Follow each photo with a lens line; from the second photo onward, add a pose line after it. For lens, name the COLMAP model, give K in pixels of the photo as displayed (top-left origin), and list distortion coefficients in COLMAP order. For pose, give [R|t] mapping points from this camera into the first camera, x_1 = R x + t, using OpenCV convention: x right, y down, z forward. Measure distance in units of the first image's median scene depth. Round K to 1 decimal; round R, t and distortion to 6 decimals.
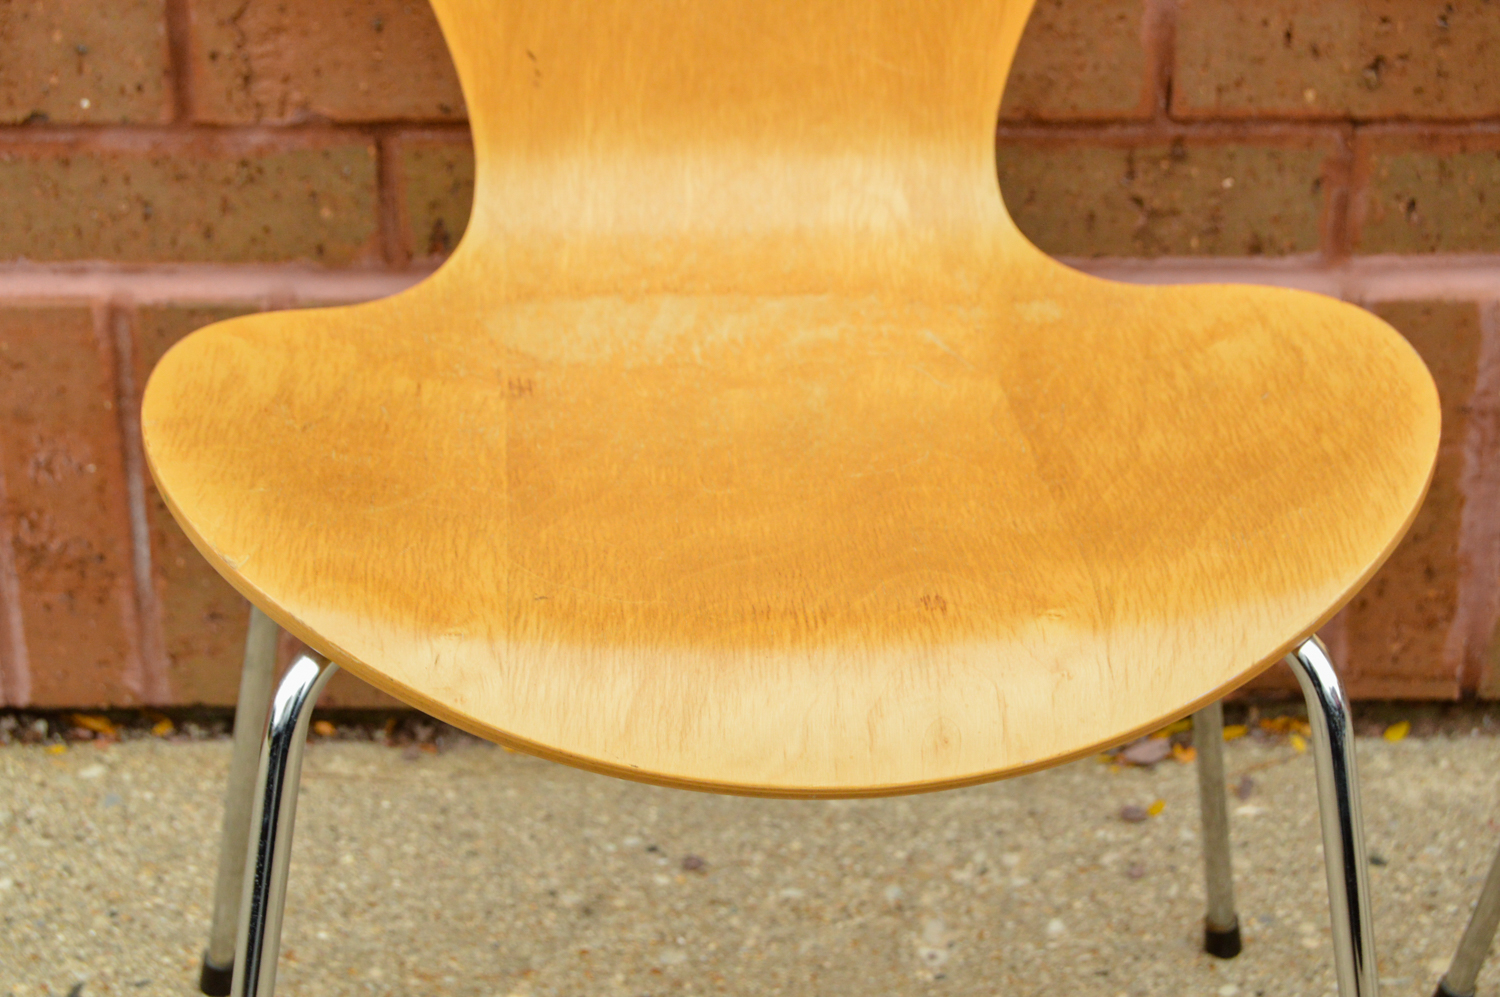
lens RADIAL K [[3011.6, 0, 768.9], [0, 3011.6, 505.4], [0, 0, 1]] dist [-0.007635, 0.000000]
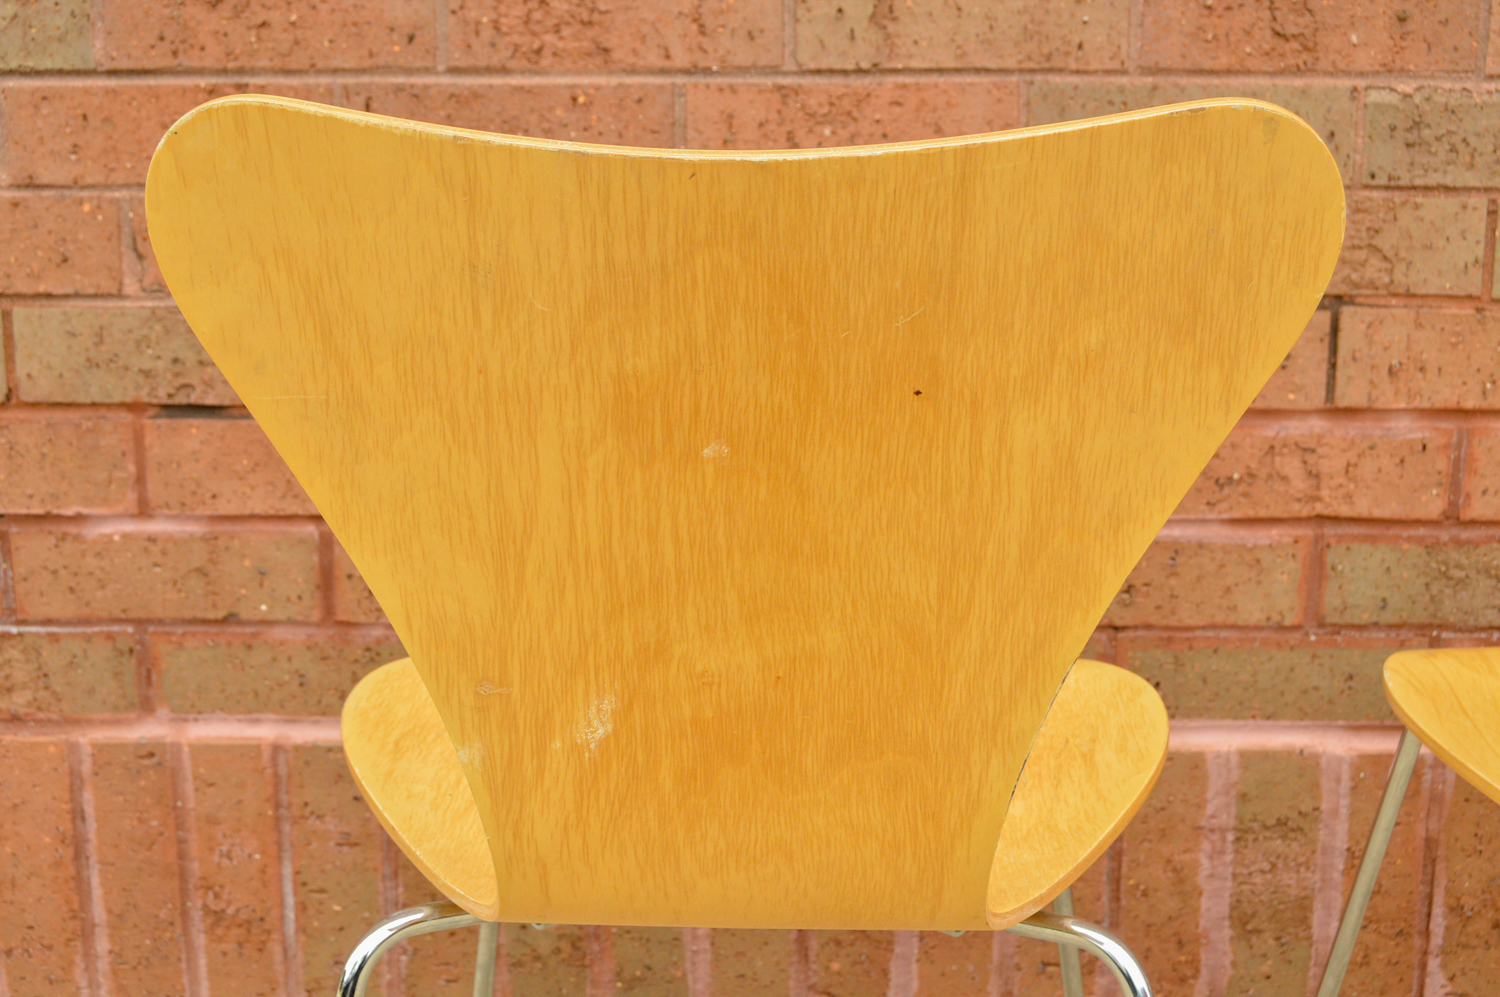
lens RADIAL K [[1929.7, 0, 761.7], [0, 1929.7, 513.1], [0, 0, 1]] dist [-0.048155, 0.000000]
pose [[0.999541, 0.007313, -0.029399, 0.048283], [-0.013469, 0.976517, -0.215019, 0.022860], [0.027136, 0.215316, 0.976167, 0.060561]]
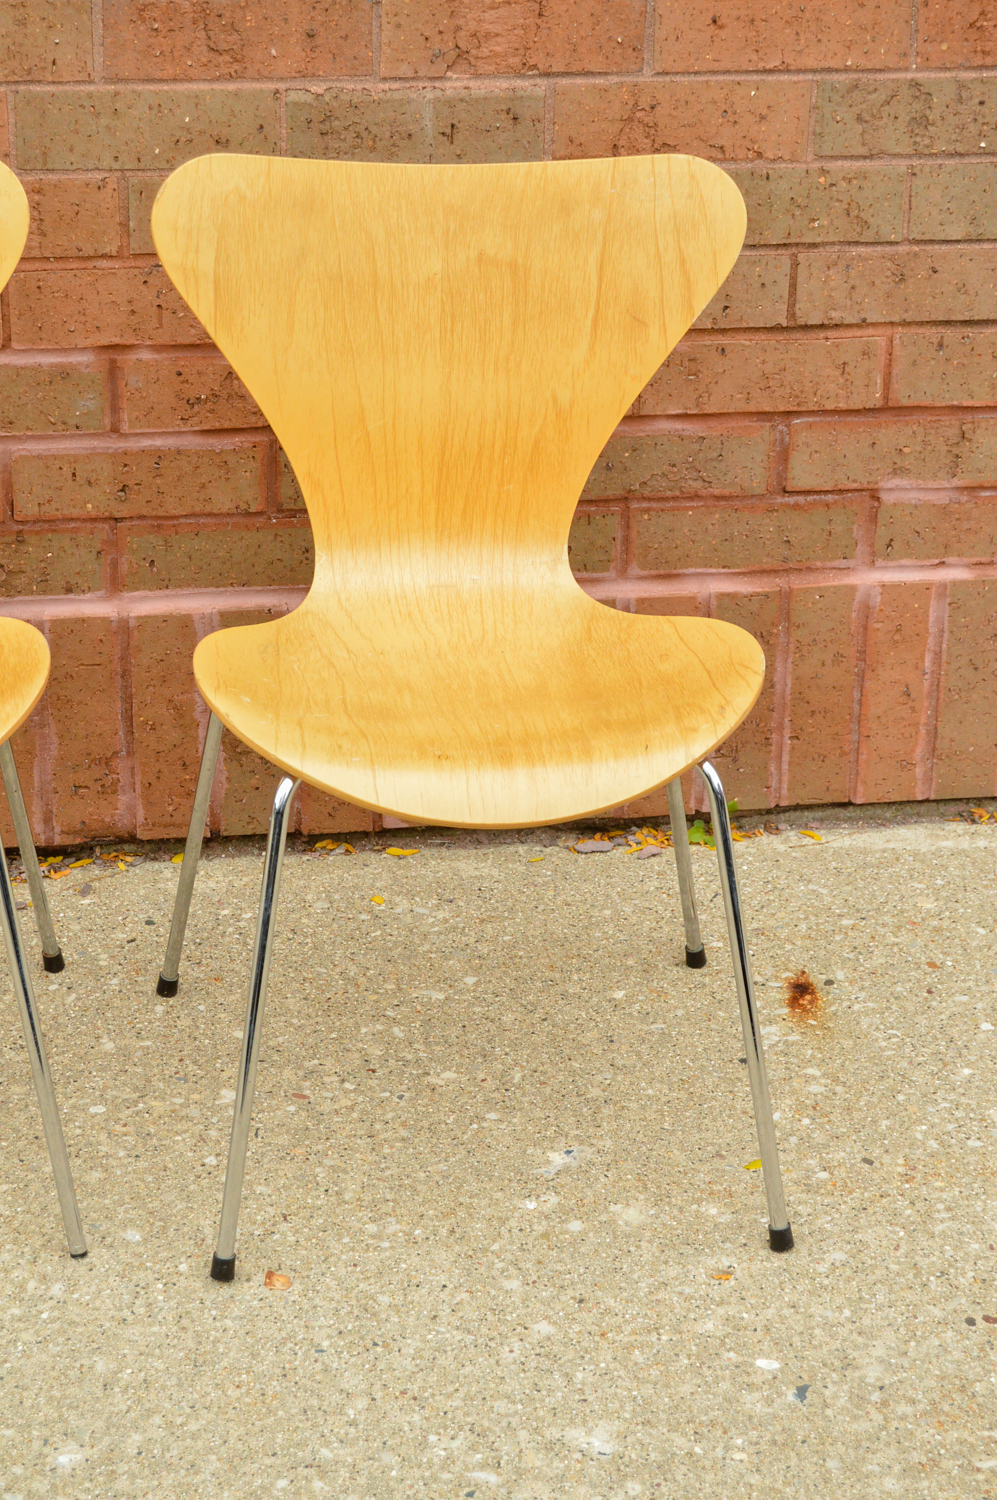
lens RADIAL K [[3104.8, 0, 475.1], [0, 3104.8, 763.0], [0, 0, 1]] dist [-0.021416, 0.000000]
pose [[0.990515, -0.041360, 0.131031, 0.157596], [0.043195, 0.999004, -0.011188, 0.052162], [-0.130437, 0.016742, 0.991315, -0.909464]]
